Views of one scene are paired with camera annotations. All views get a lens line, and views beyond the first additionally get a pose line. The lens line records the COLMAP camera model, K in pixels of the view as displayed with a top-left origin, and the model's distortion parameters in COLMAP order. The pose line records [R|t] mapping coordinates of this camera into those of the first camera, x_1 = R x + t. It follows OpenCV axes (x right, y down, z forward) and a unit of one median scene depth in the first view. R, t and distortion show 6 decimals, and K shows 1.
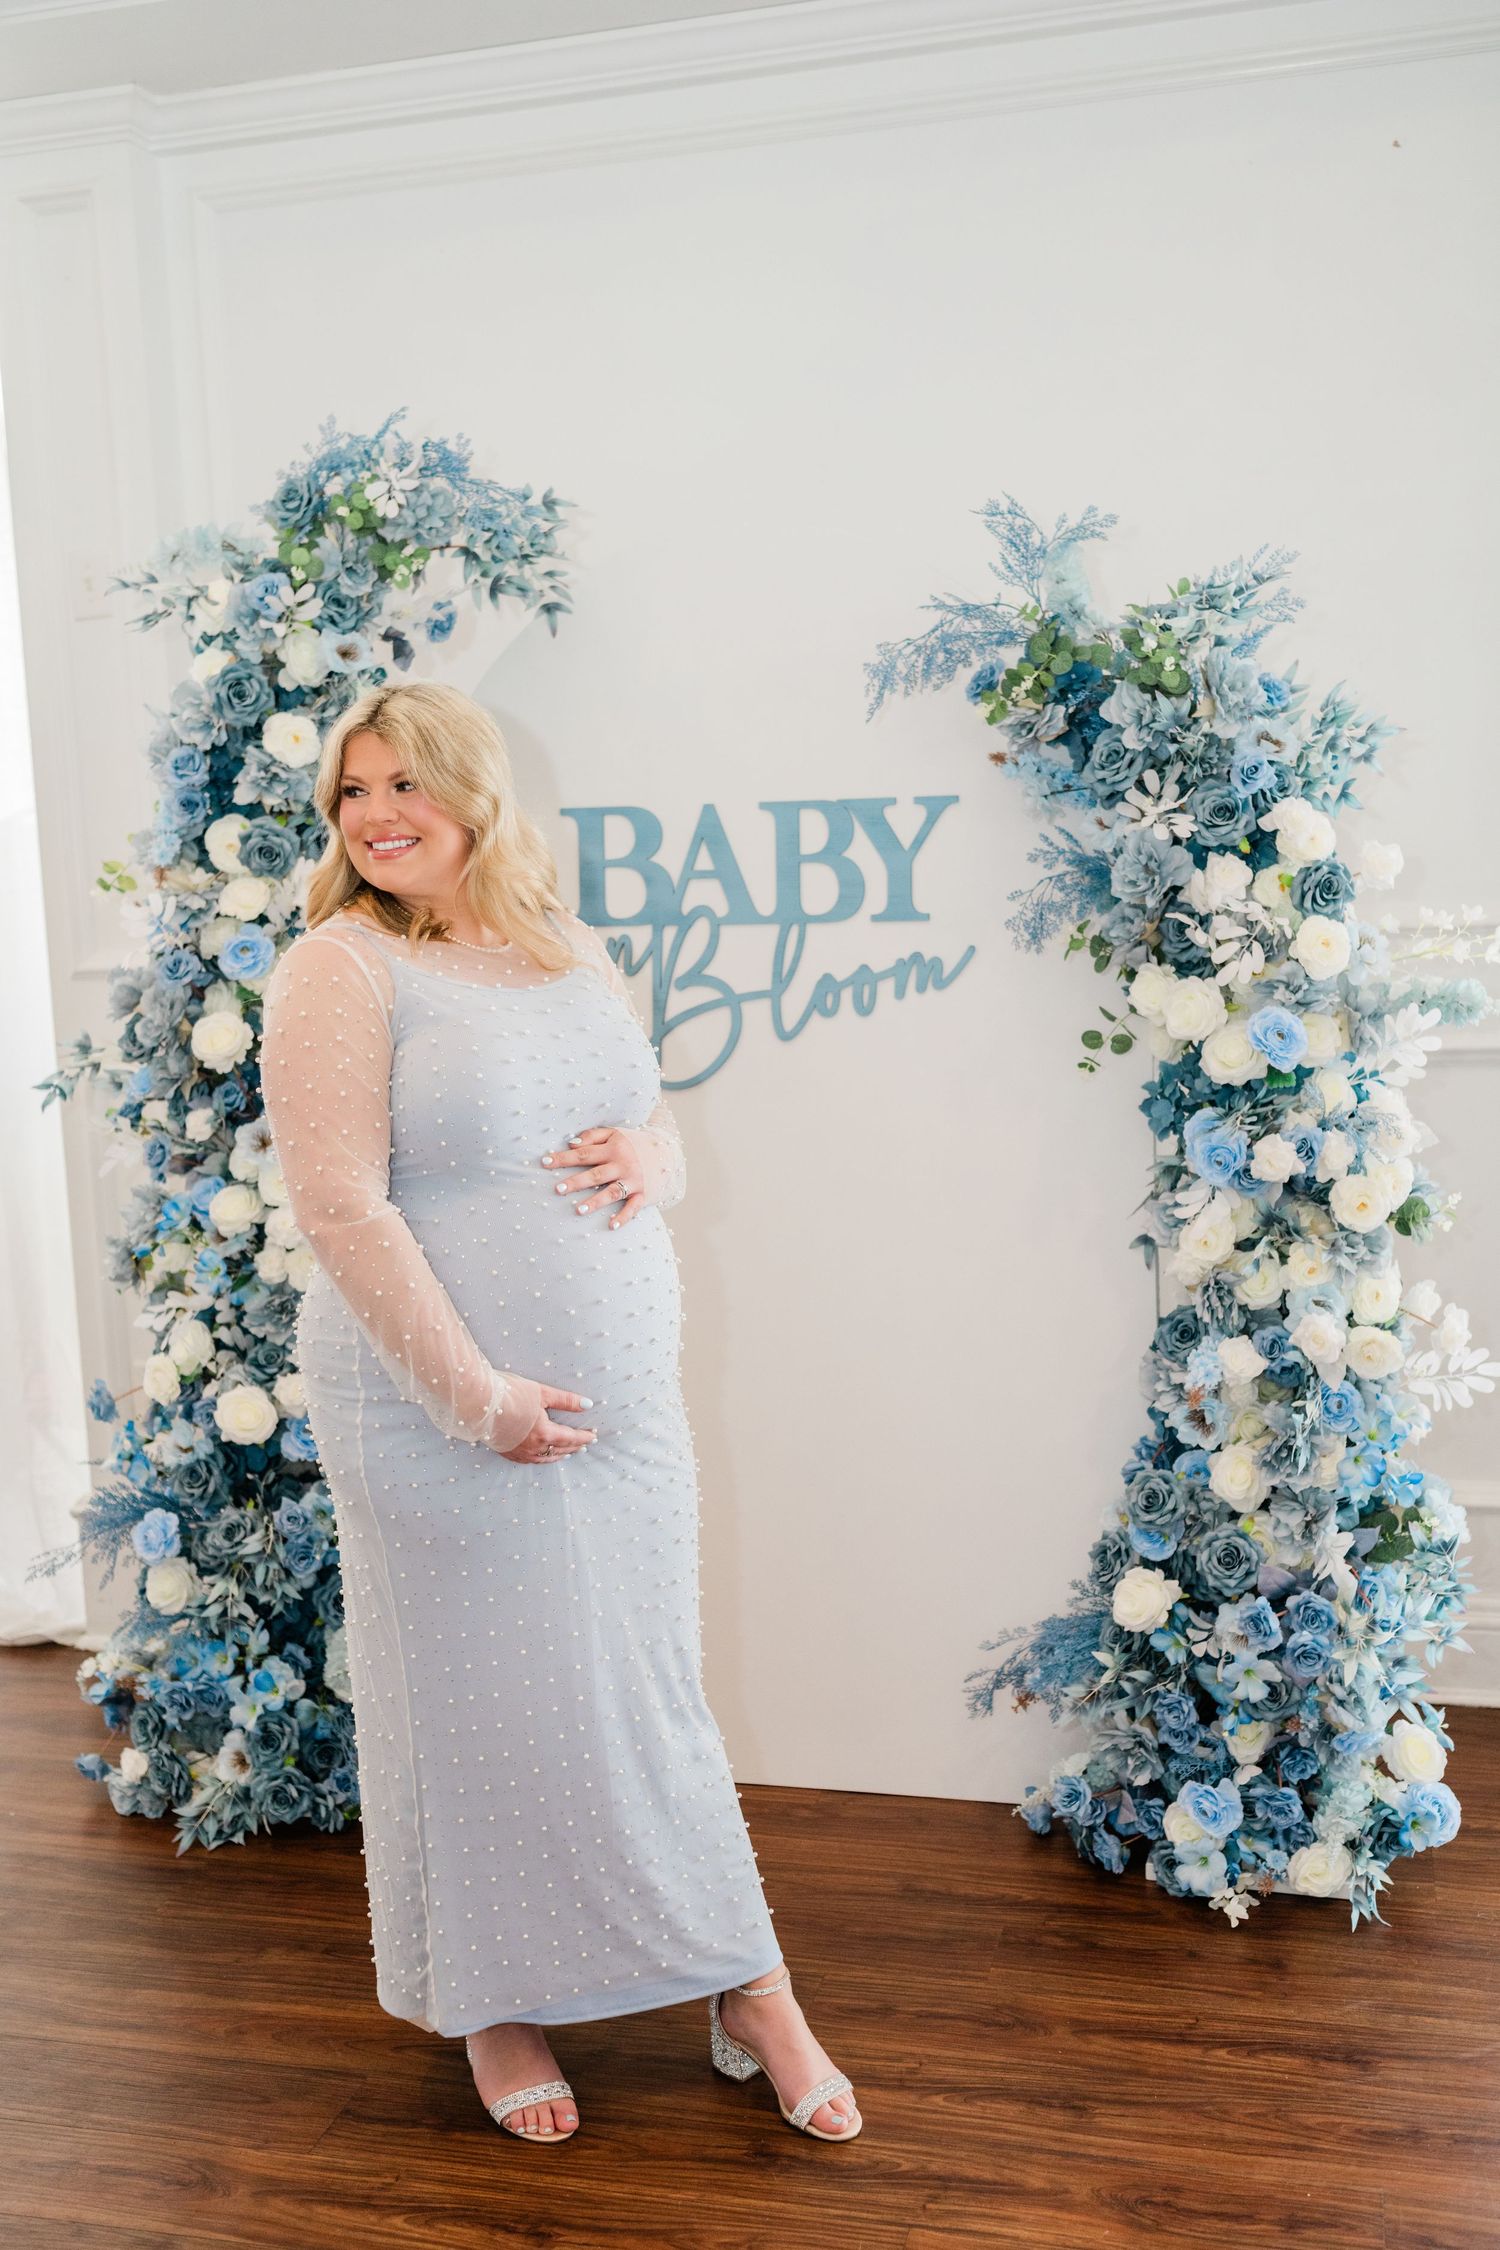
lens RADIAL K [[2220.9, 0, 745.1], [0, 2220.9, 1116.8], [0, 0, 1]] dist [0.033336, 0.000000]
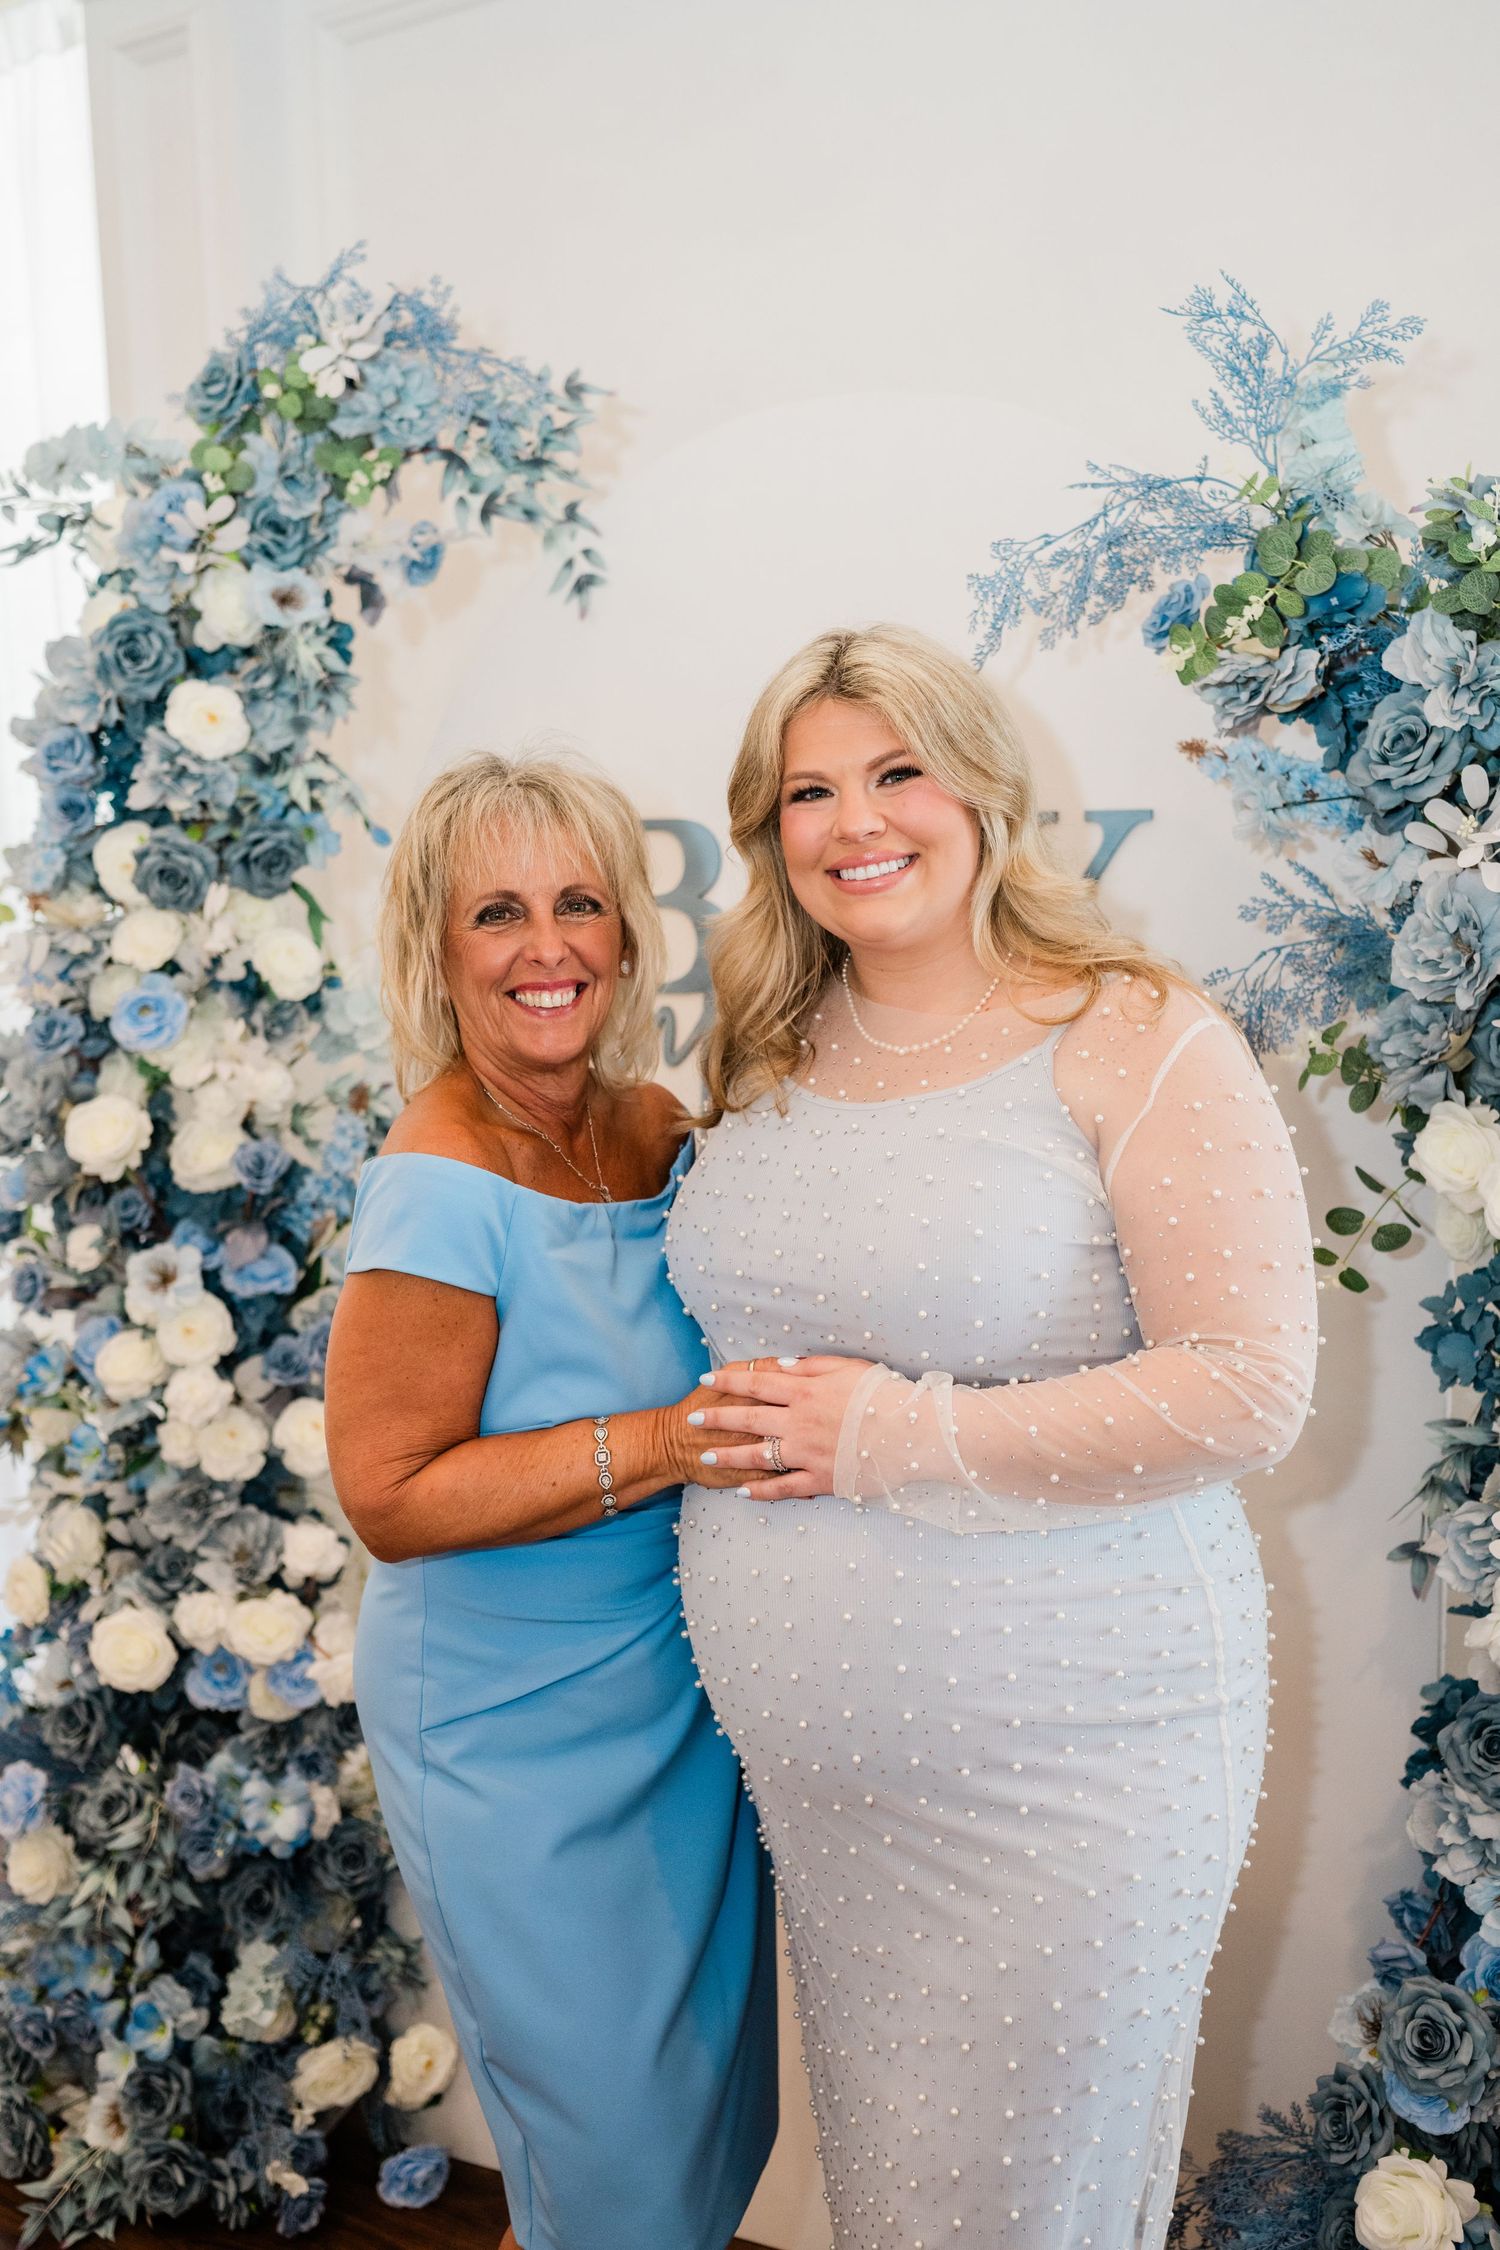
lens RADIAL K [[2220.9, 0, 751.8], [0, 2220.9, 1141.5], [0, 0, 1]] dist [0.033336, 0.000000]
pose [[0.995151, 0.031232, -0.093268, 0.041050], [-0.031041, 0.999512, 0.003497, -0.041582], [0.093332, -0.000585, 0.995635, 0.302618]]
